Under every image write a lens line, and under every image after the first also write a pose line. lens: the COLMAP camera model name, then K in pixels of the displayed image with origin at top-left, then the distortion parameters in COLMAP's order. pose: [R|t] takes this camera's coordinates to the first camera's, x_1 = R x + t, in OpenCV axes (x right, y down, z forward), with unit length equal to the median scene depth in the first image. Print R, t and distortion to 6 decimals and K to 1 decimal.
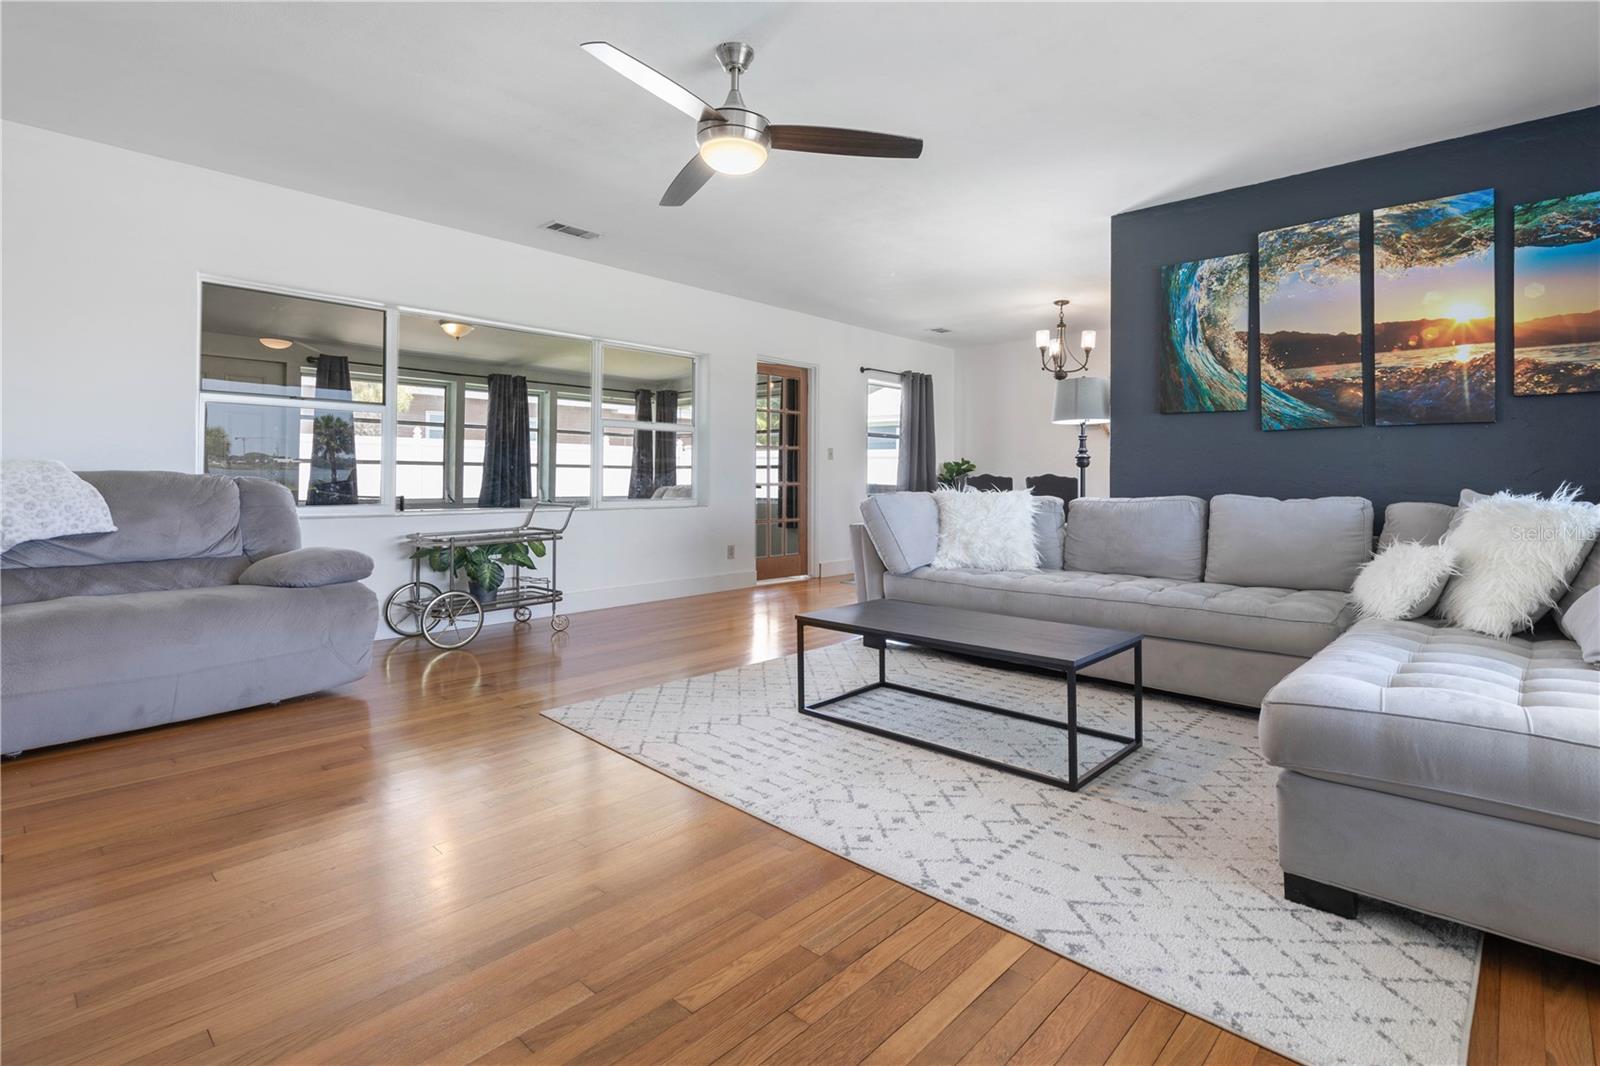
lens RADIAL K [[720.5, 0, 810.6], [0, 720.5, 474.5], [0, 0, 1]] dist [-0.000198, -0.000250]
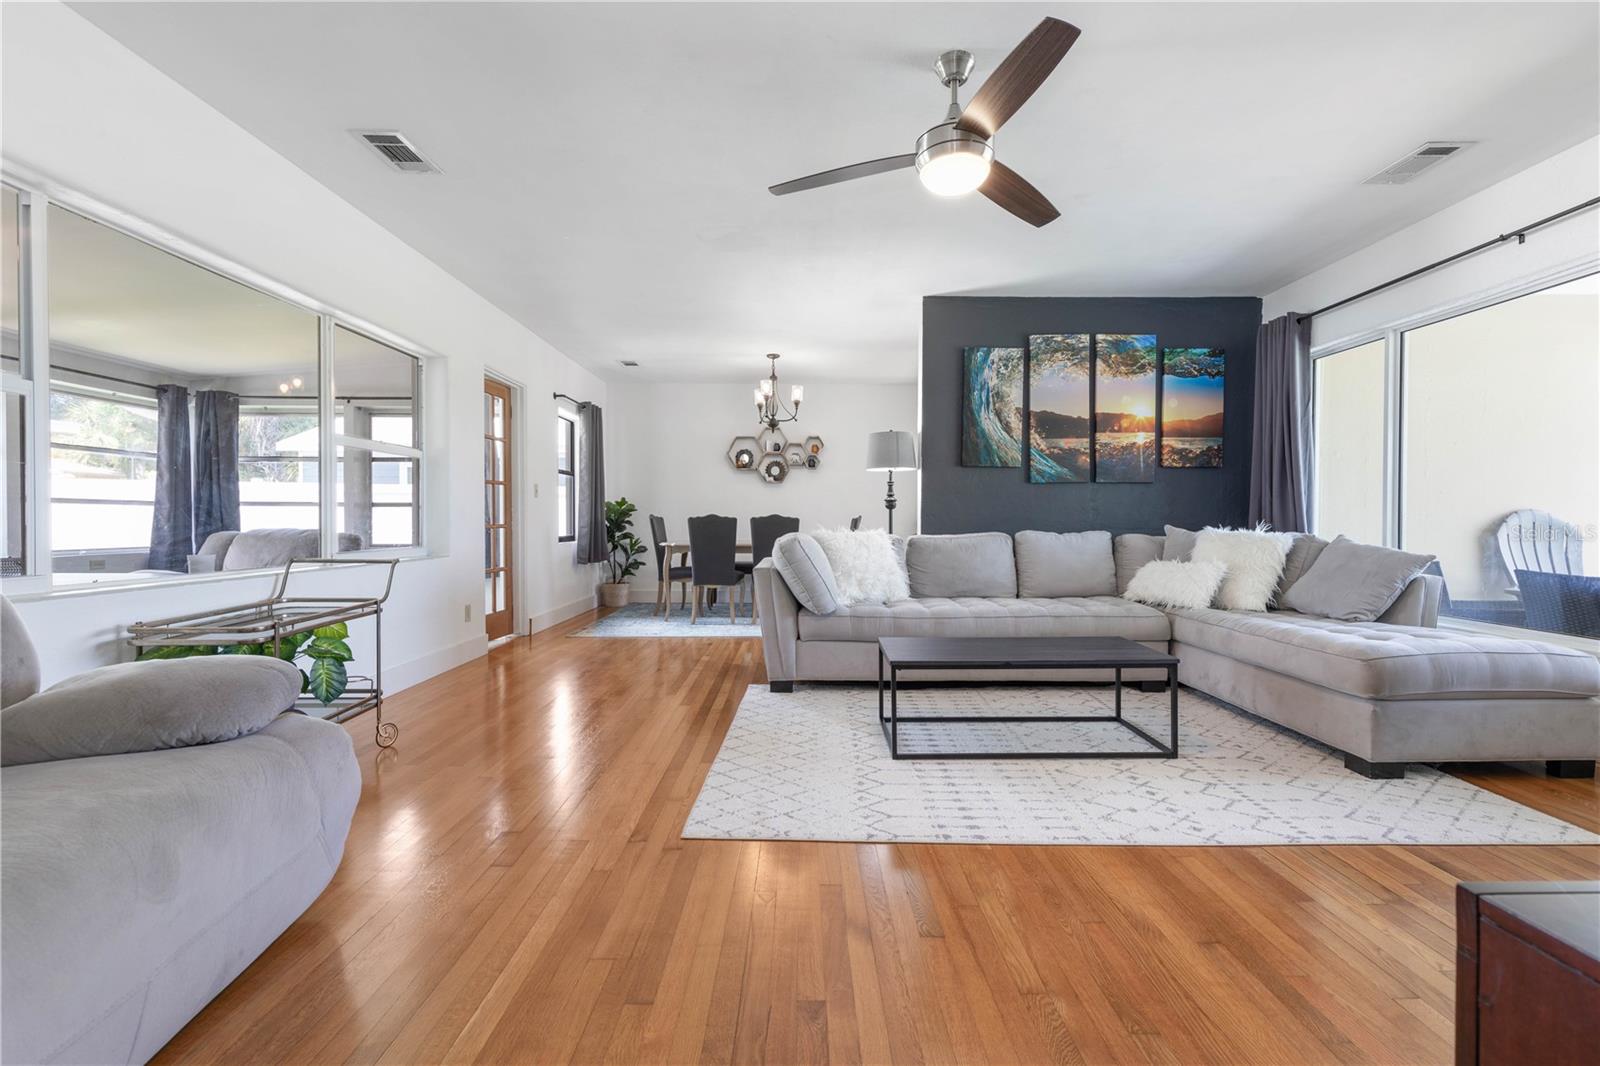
lens RADIAL K [[714.2, 0, 800.0], [0, 714.2, 533.0], [0, 0, 1]] dist [0.002982, -0.000236]
pose [[0.746367, -0.017206, 0.665313, -0.630505], [-0.001119, 0.999632, 0.027108, -0.003078], [-0.665534, -0.020977, 0.746073, 0.308207]]
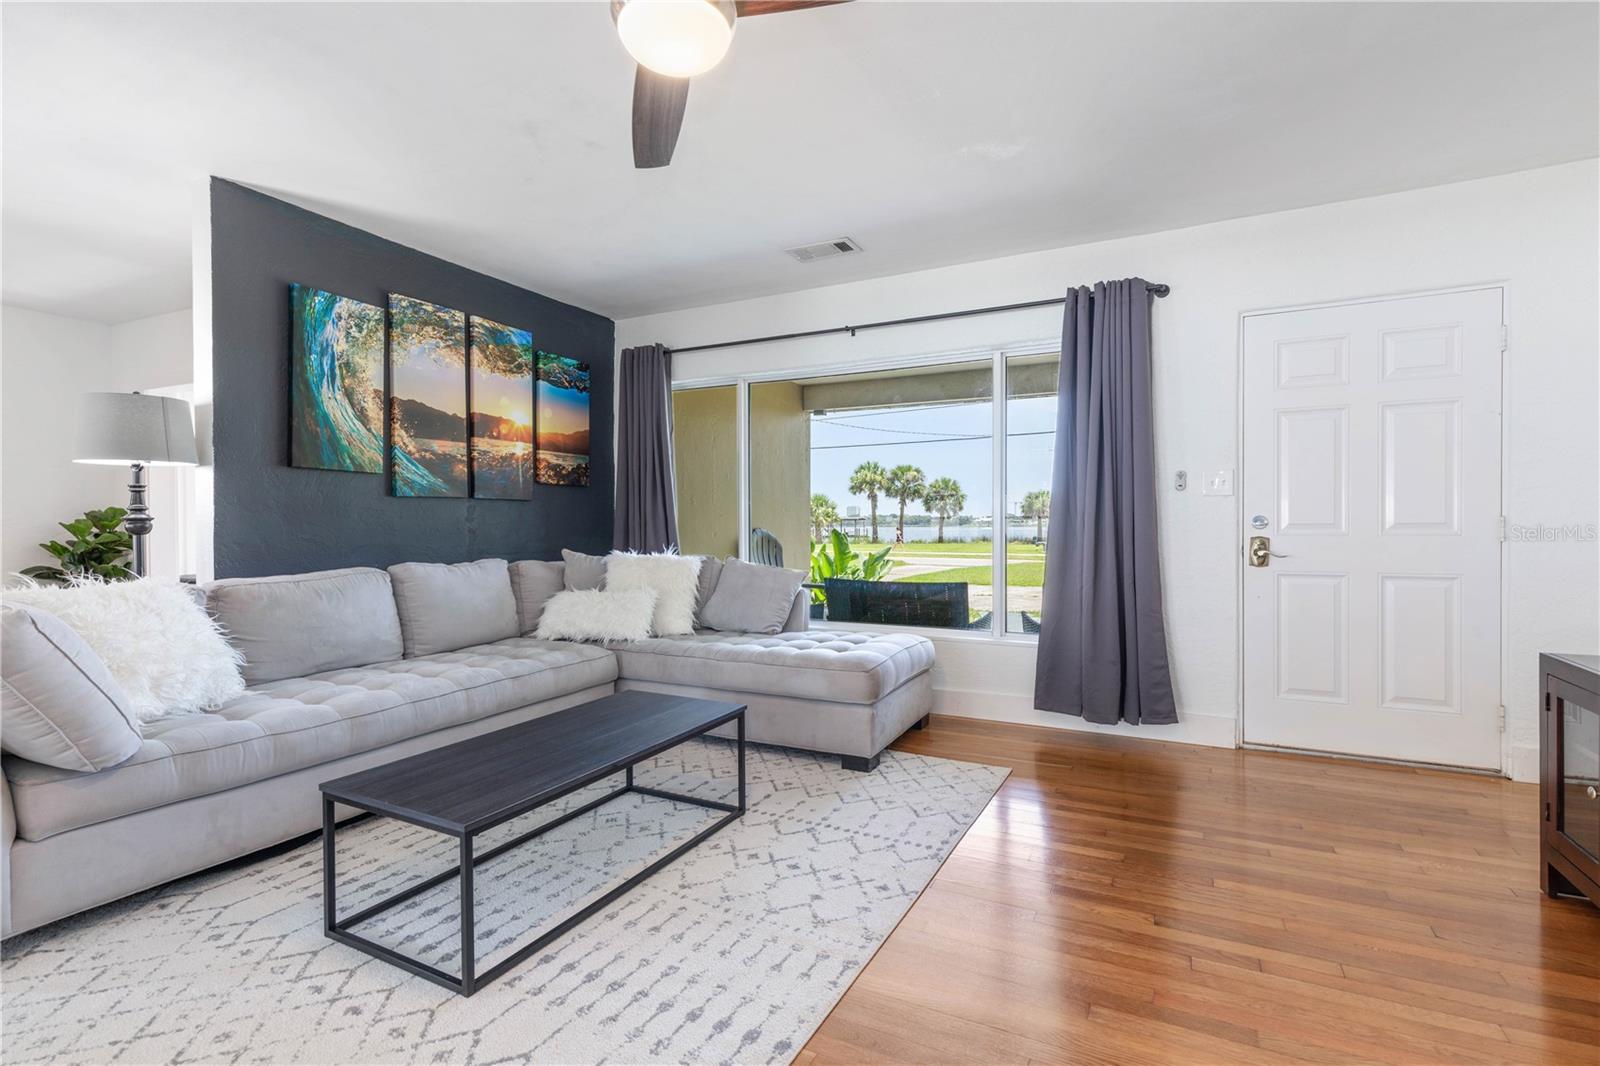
lens RADIAL K [[723.1, 0, 833.0], [0, 723.1, 535.0], [0, 0, 1]] dist [0.003187, 0.000107]
pose [[-0.266057, -0.017880, 0.963791, -0.520182], [-0.004050, 0.999840, 0.017430, -0.029570], [-0.963949, 0.000734, -0.266087, 0.737777]]
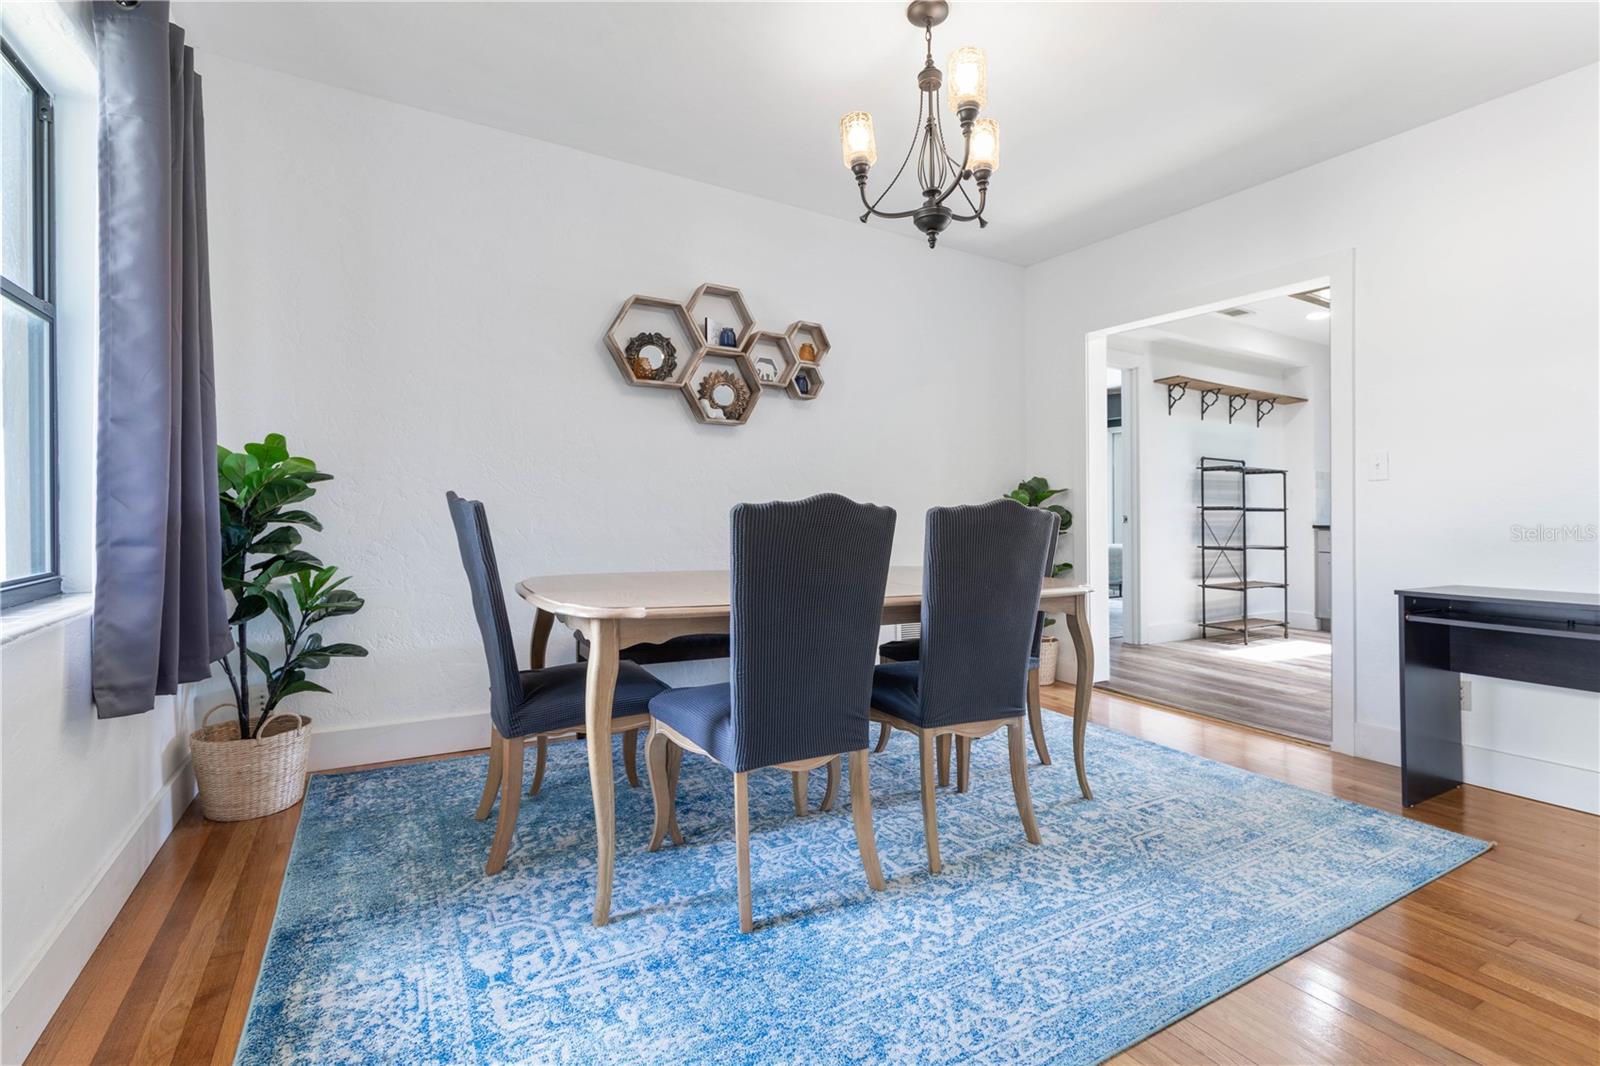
lens RADIAL K [[735.3, 0, 836.6], [0, 735.3, 513.0], [0, 0, 1]] dist [-0.003083, 0.000337]
pose [[0.291408, -0.003072, 0.956594, -0.019936], [-0.012191, 0.999902, 0.006924, 0.009970], [-0.956521, -0.013680, 0.291341, 1.733963]]
